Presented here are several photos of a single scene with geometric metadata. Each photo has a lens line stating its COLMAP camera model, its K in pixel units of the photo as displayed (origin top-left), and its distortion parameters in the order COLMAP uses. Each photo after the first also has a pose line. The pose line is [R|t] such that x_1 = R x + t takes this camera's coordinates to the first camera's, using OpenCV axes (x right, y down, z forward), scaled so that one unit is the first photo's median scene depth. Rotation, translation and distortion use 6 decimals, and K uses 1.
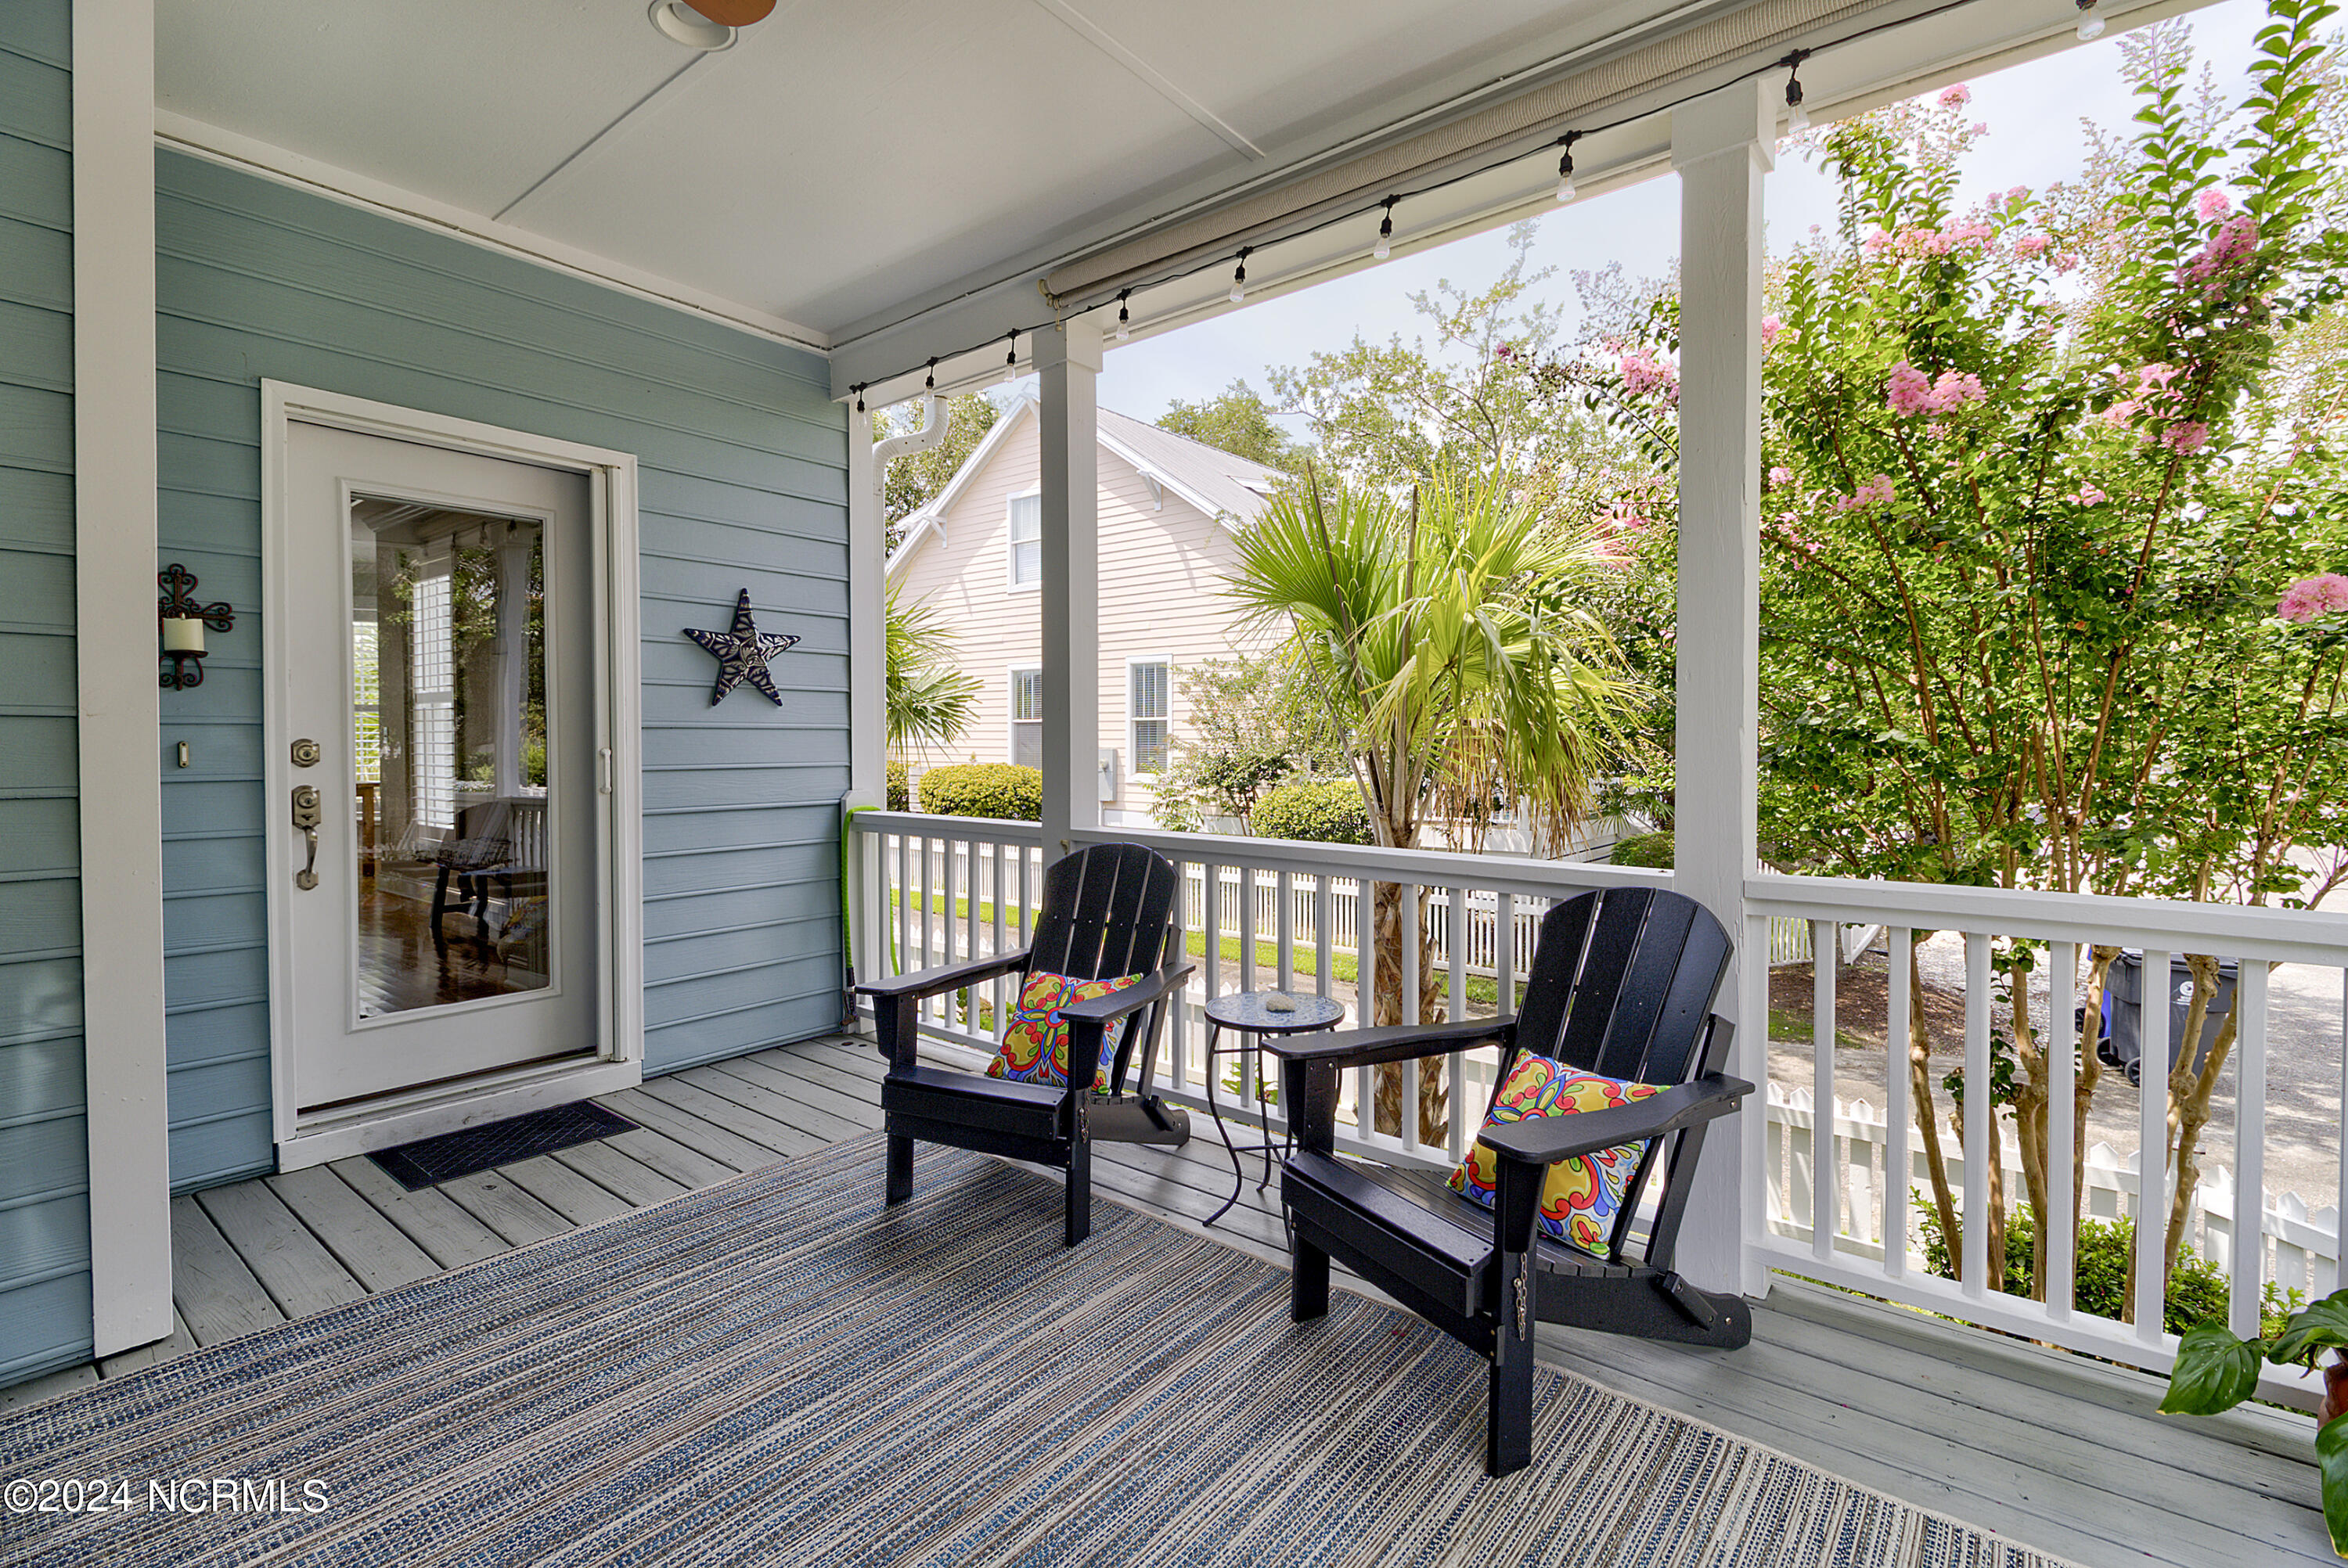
lens RADIAL K [[1066.1, 0, 1176.3], [0, 1066.1, 760.1], [0, 0, 1]] dist [0.001879, -0.000664]
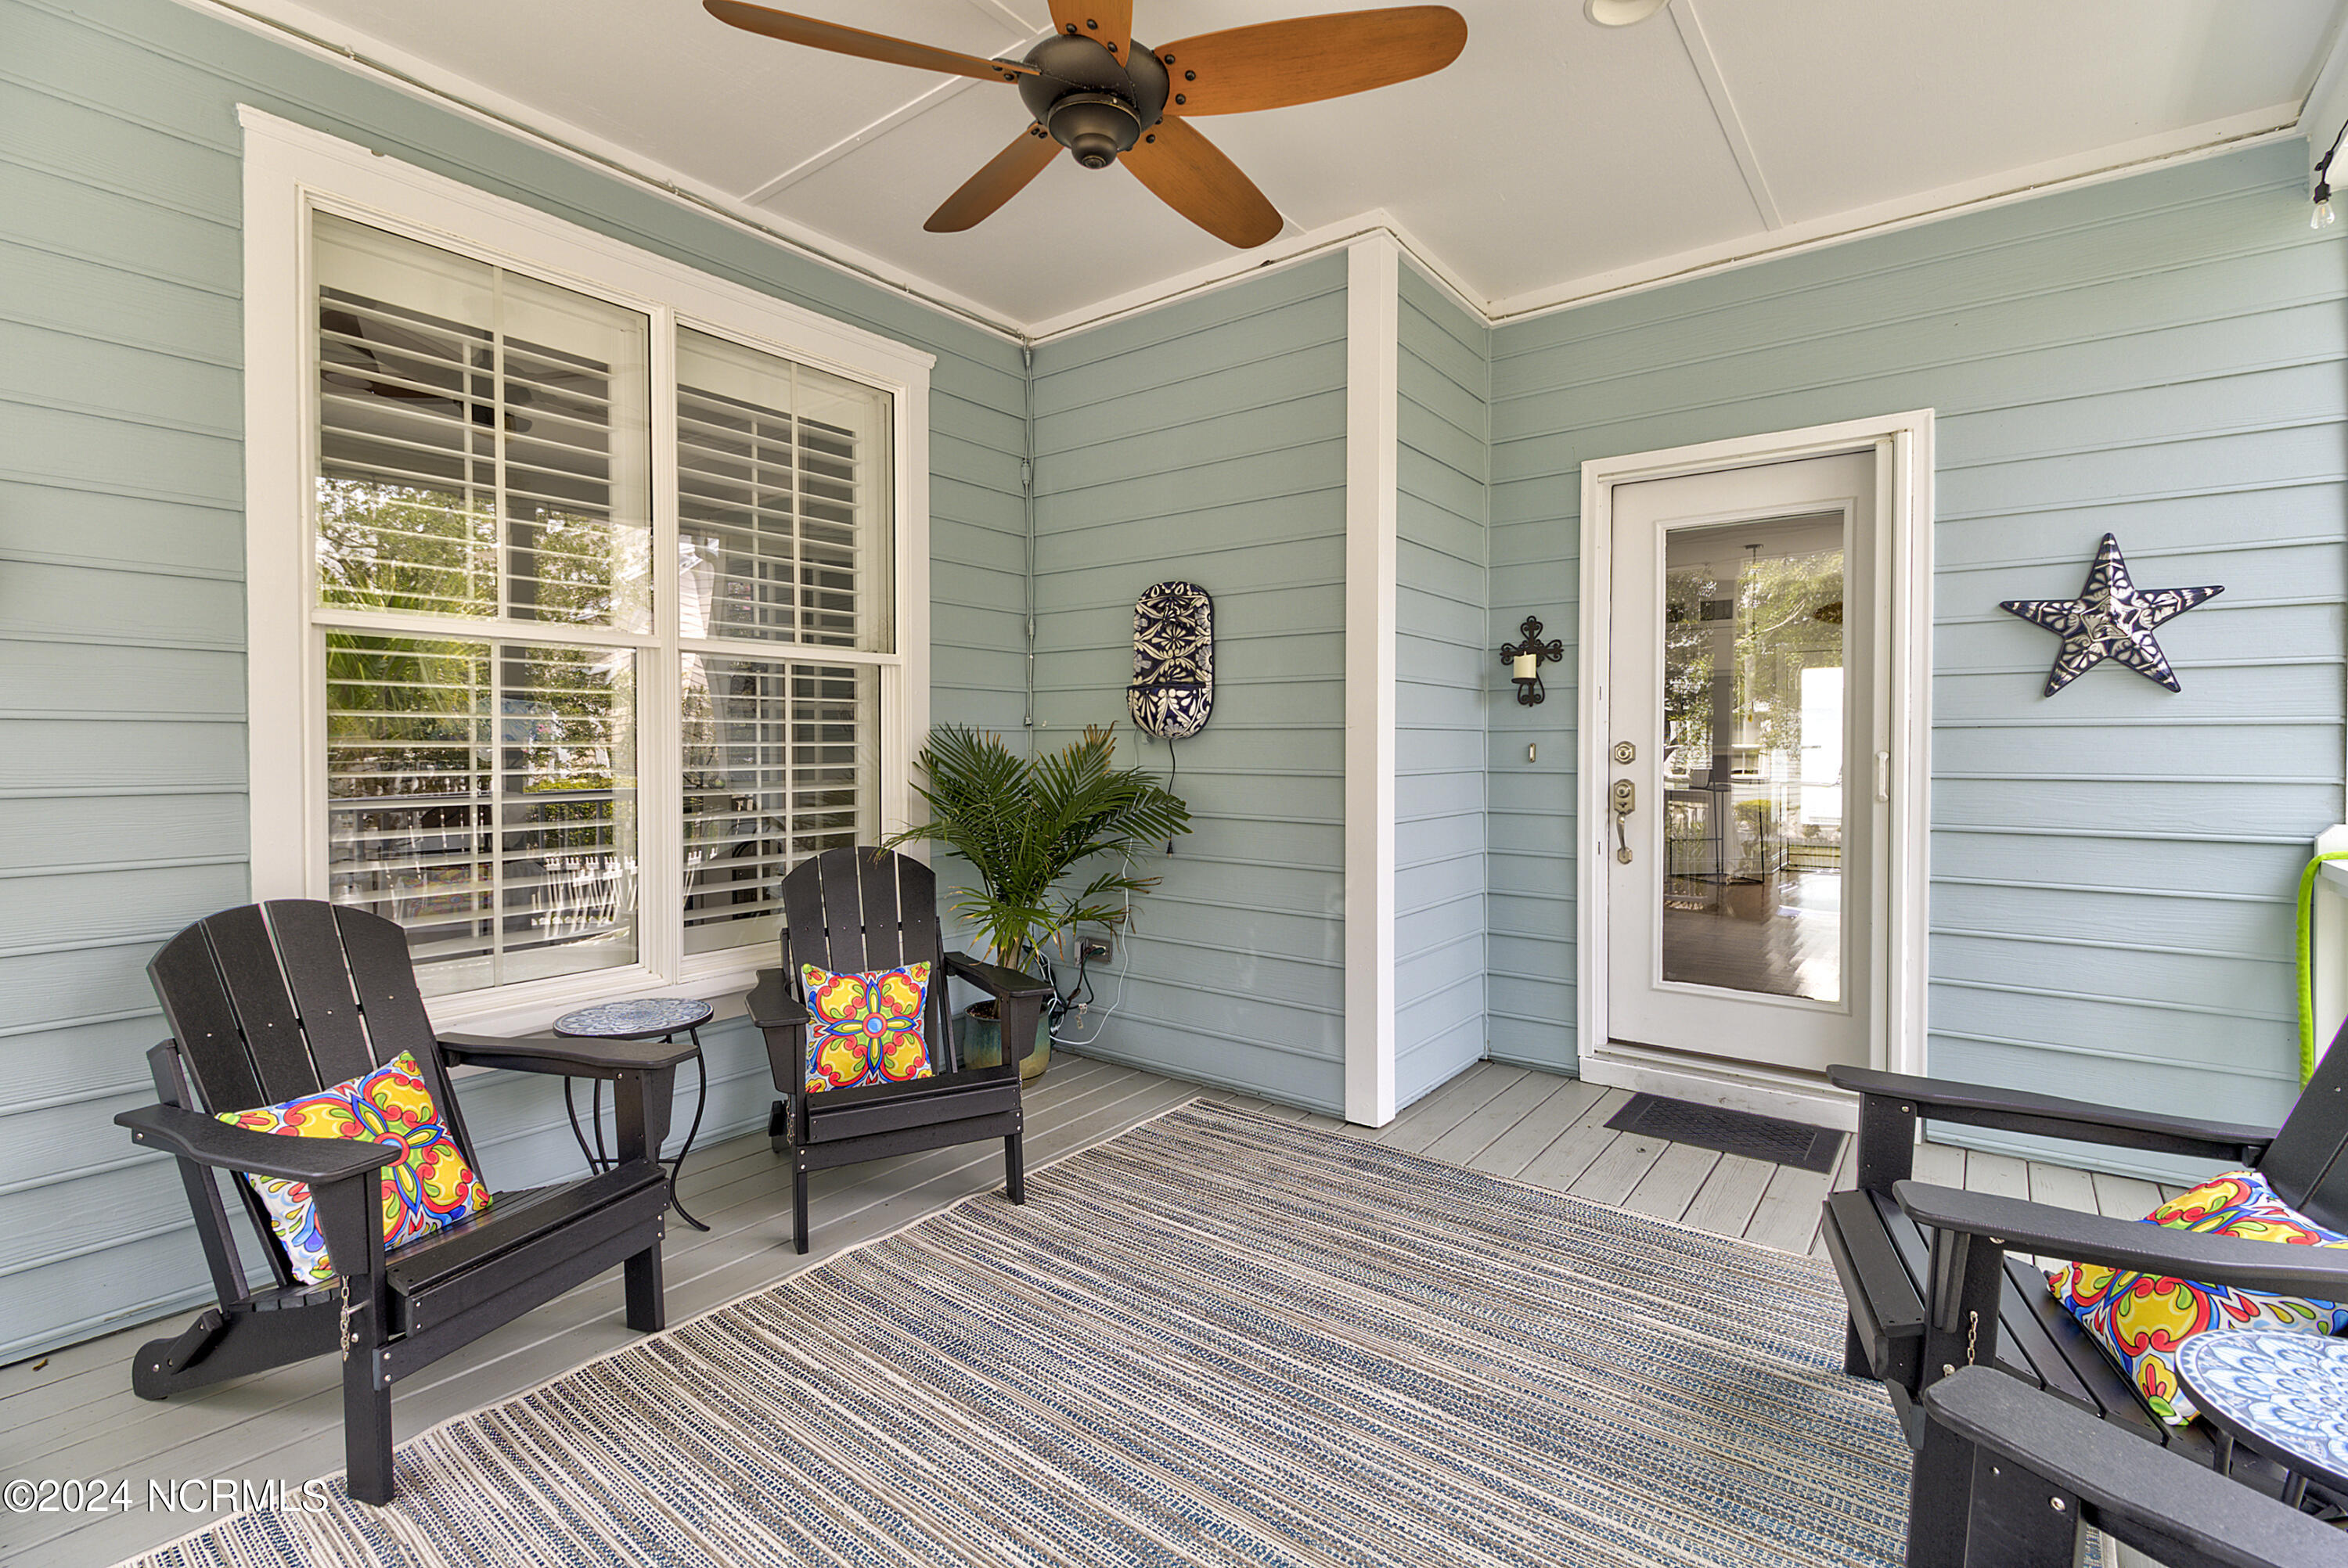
lens RADIAL K [[1066.1, 0, 1176.3], [0, 1066.1, 760.1], [0, 0, 1]] dist [0.001879, -0.000664]
pose [[0.023569, 0.016474, -0.999586, 0.416044], [-0.017146, 0.999724, 0.016072, -0.009423], [0.999575, 0.016760, 0.023845, 0.469831]]
